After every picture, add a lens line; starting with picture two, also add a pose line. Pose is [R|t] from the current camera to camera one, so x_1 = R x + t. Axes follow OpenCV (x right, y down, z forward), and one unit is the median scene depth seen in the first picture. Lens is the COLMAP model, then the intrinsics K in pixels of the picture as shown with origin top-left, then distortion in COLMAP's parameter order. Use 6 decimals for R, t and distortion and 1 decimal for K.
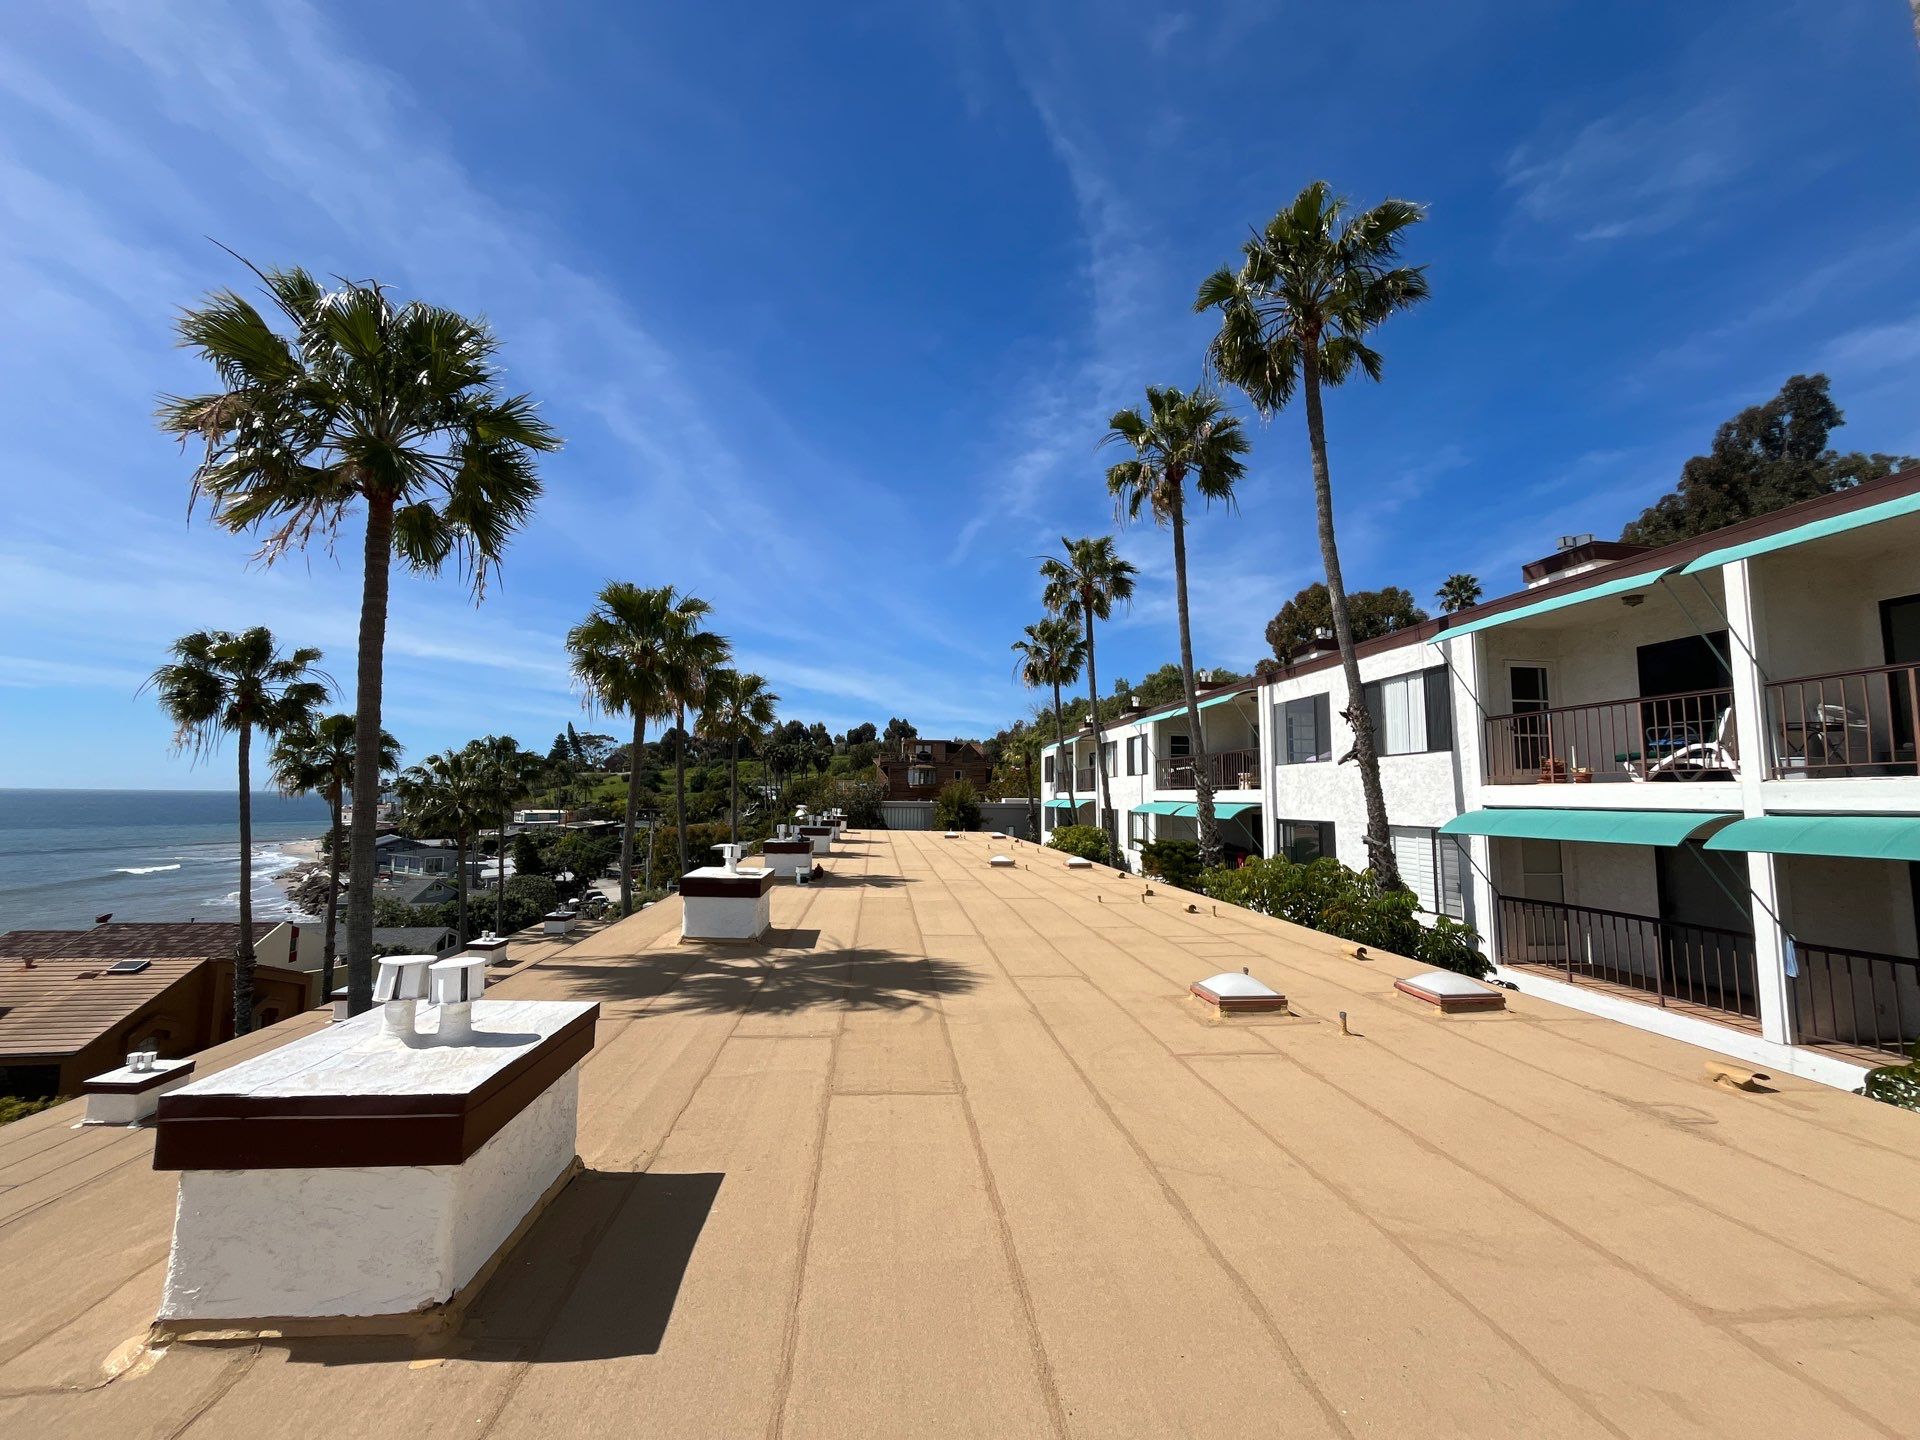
lens RADIAL K [[769.9, 0, 949.3], [0, 769.9, 725.4], [0, 0, 1]] dist [-0.003975, -0.000075]
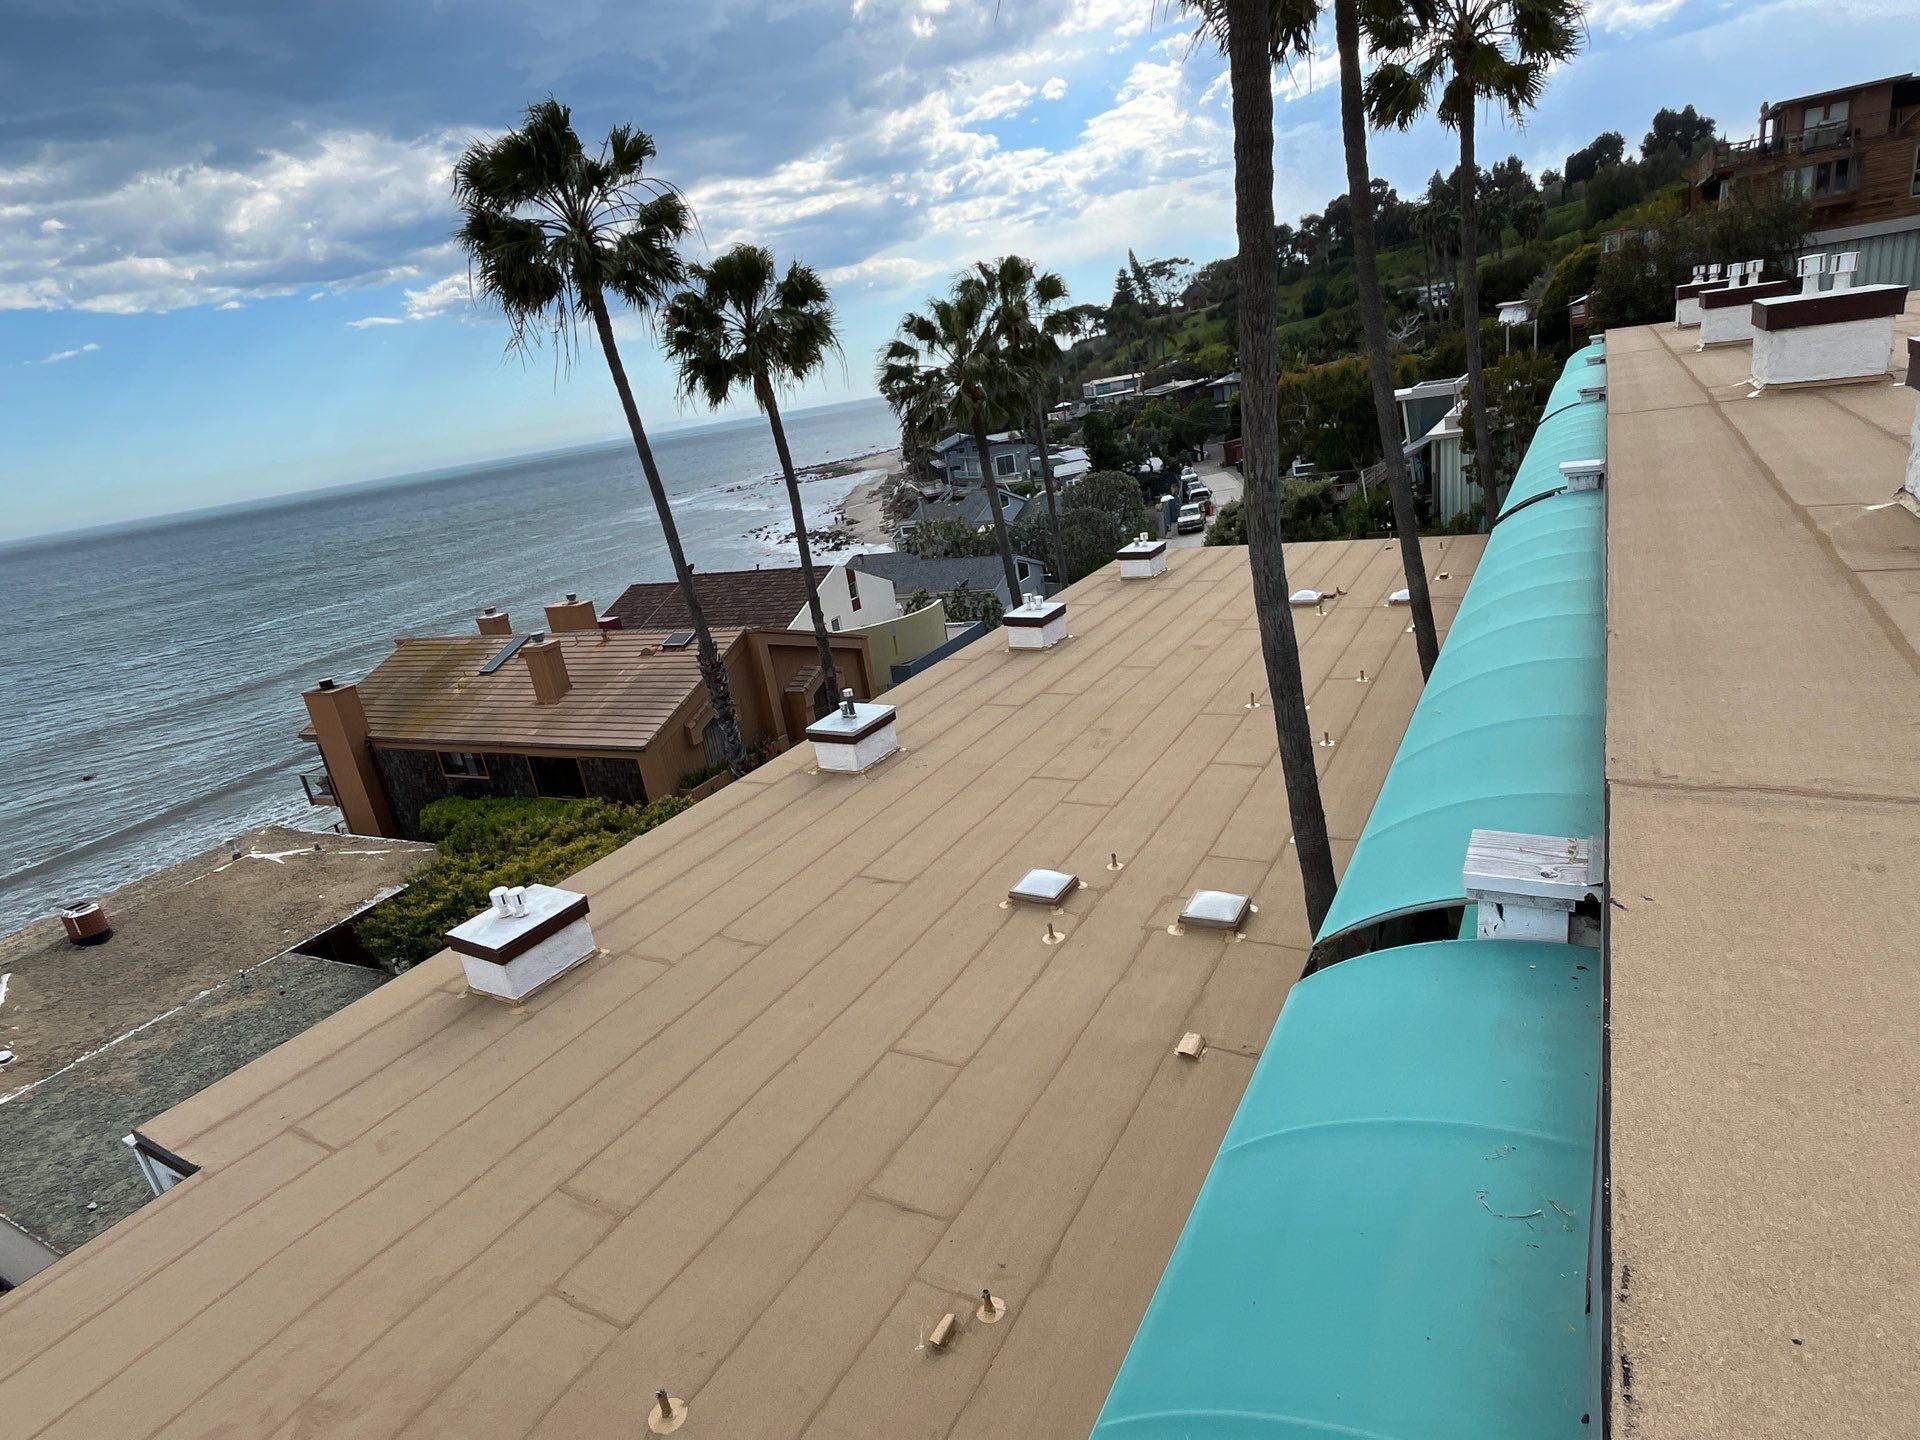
lens RADIAL K [[1024.9, 0, 960.0], [0, 1024.9, 720.0], [0, 0, 1]] dist [-0.004308, -0.001002]
pose [[0.797334, 0.053941, -0.601123, -0.044709], [0.218803, 0.902407, 0.371197, 0.013413], [0.562480, -0.427496, 0.707717, 0.102753]]
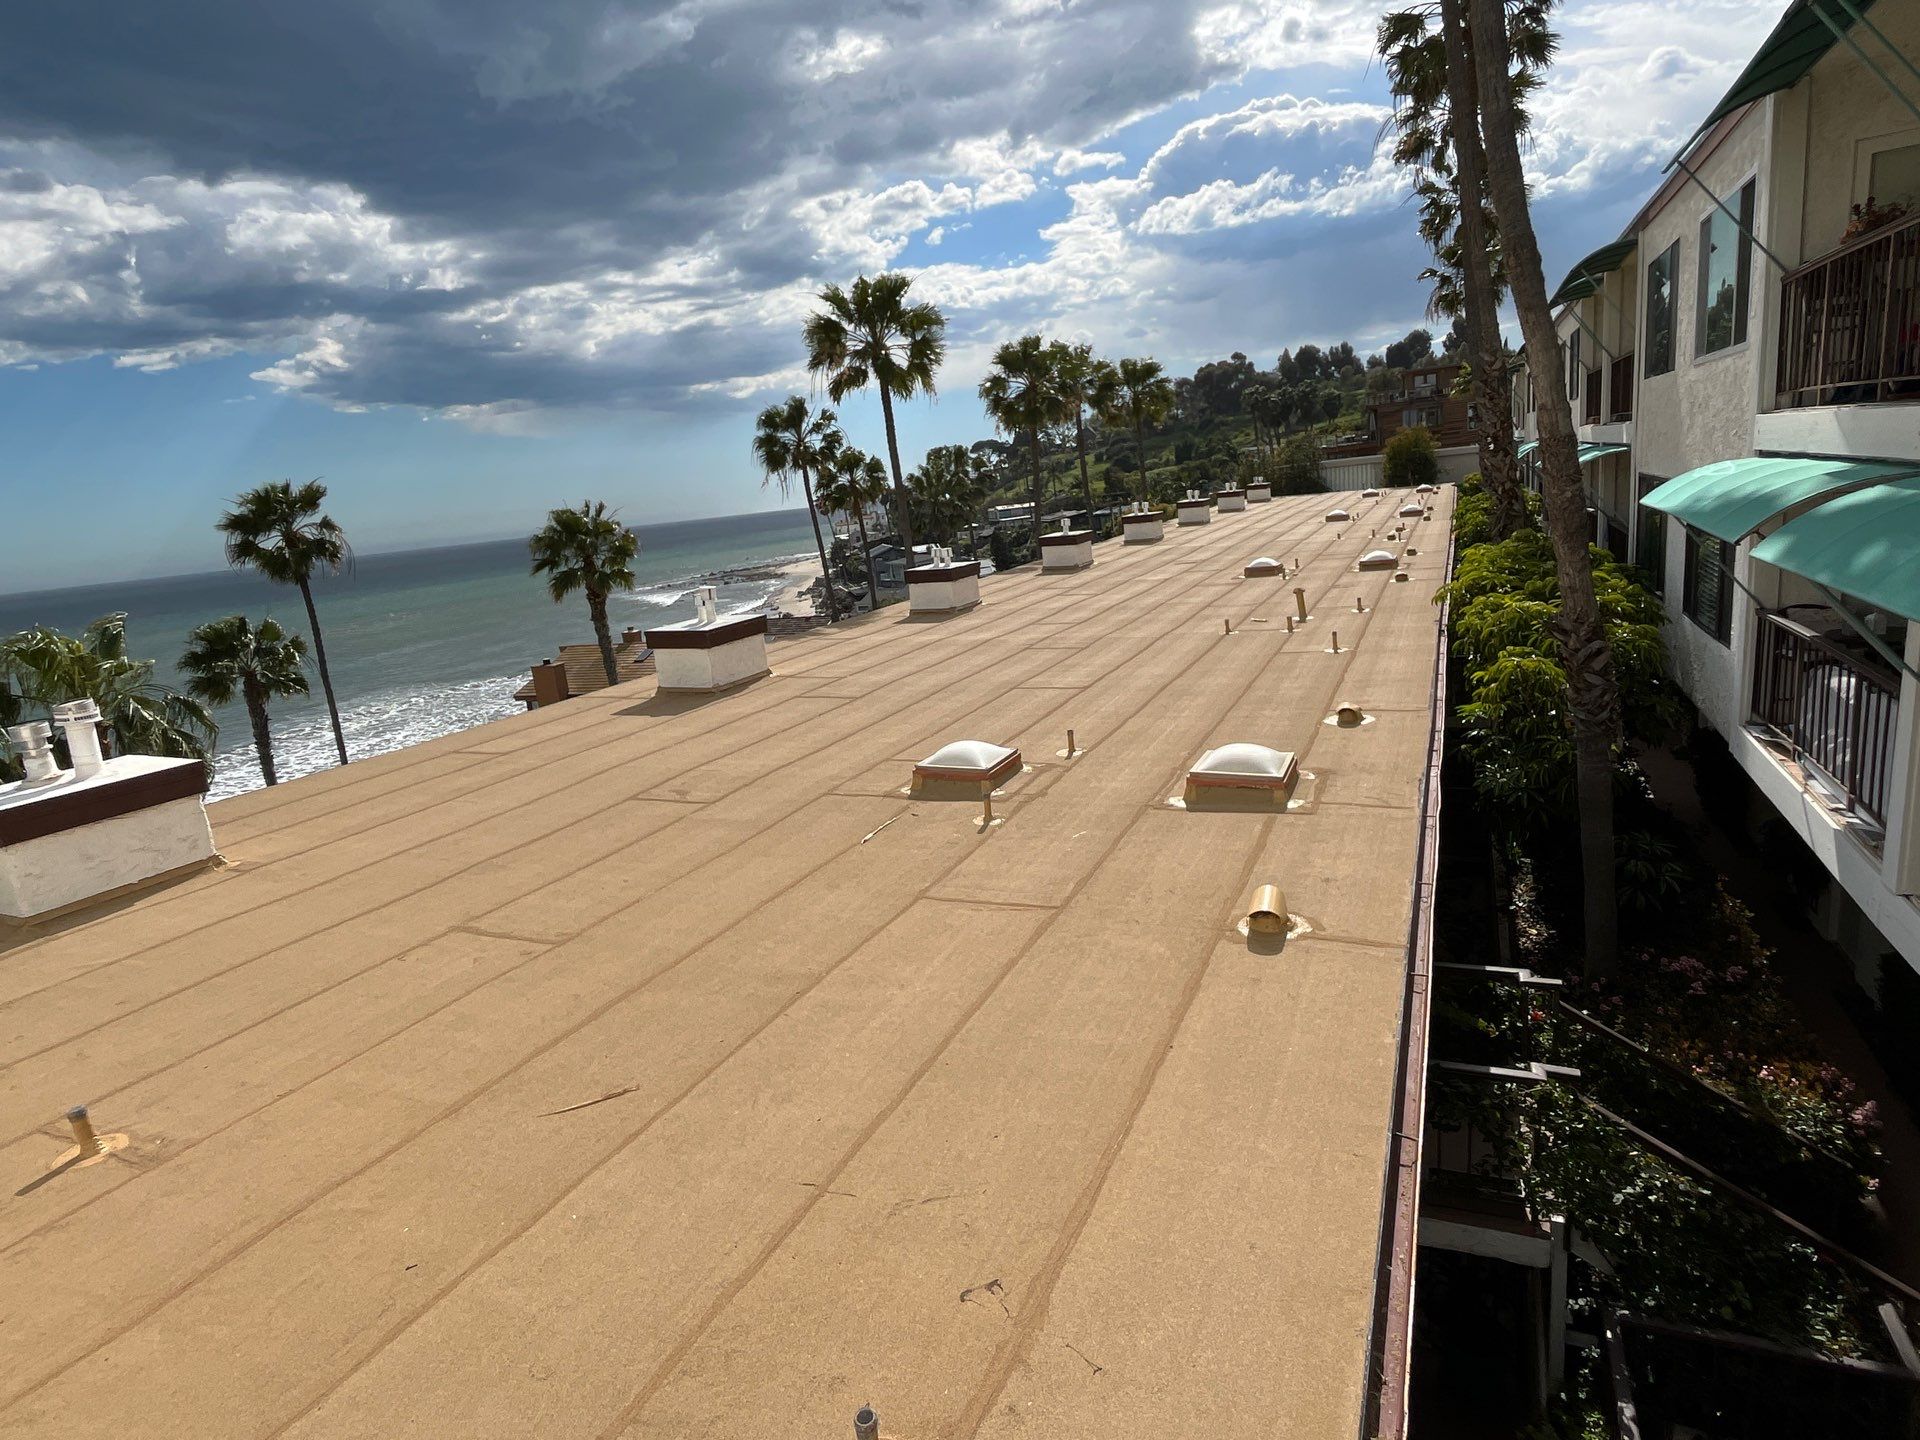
lens RADIAL K [[1034.4, 0, 970.8], [0, 1034.4, 735.9], [0, 0, 1]] dist [-0.000504, 0.000818]
pose [[0.857102, 0.018449, -0.514816, 0.114435], [0.161091, 0.939641, 0.301868, -0.019574], [0.489312, -0.341664, 0.802396, -0.180968]]
